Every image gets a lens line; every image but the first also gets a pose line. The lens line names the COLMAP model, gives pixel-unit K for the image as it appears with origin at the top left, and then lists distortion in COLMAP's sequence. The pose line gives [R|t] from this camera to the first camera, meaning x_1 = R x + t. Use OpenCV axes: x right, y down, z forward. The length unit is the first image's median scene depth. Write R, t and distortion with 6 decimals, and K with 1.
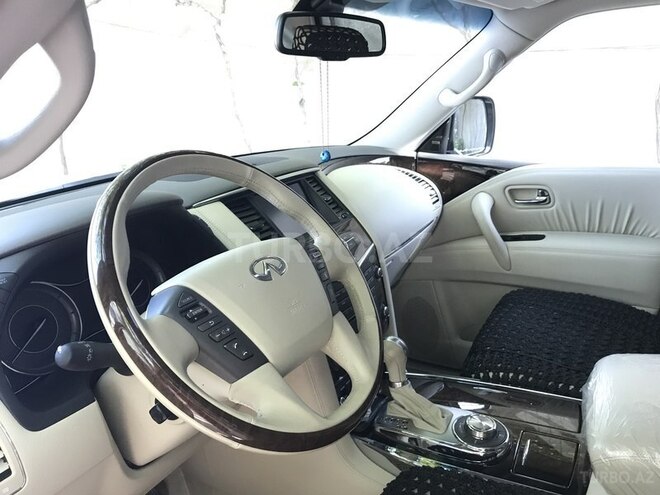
lens RADIAL K [[550.9, 0, 330.4], [0, 550.9, 248.6], [0, 0, 1]] dist [0.017282, -0.016222]
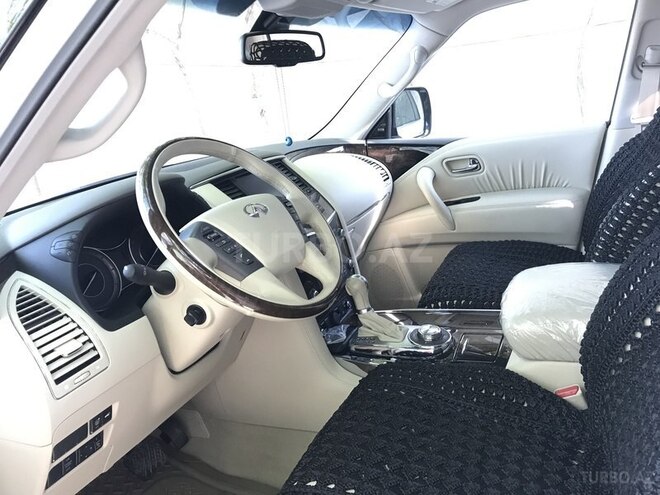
lens RADIAL K [[550.9, 0, 329.7], [0, 550.9, 246.4], [0, 0, 1]] dist [0.017282, -0.016222]
pose [[0.992564, -0.112834, 0.045664, 0.001202], [0.113814, 0.993312, -0.019453, 0.099952], [-0.043164, 0.024506, 0.998767, -0.248779]]
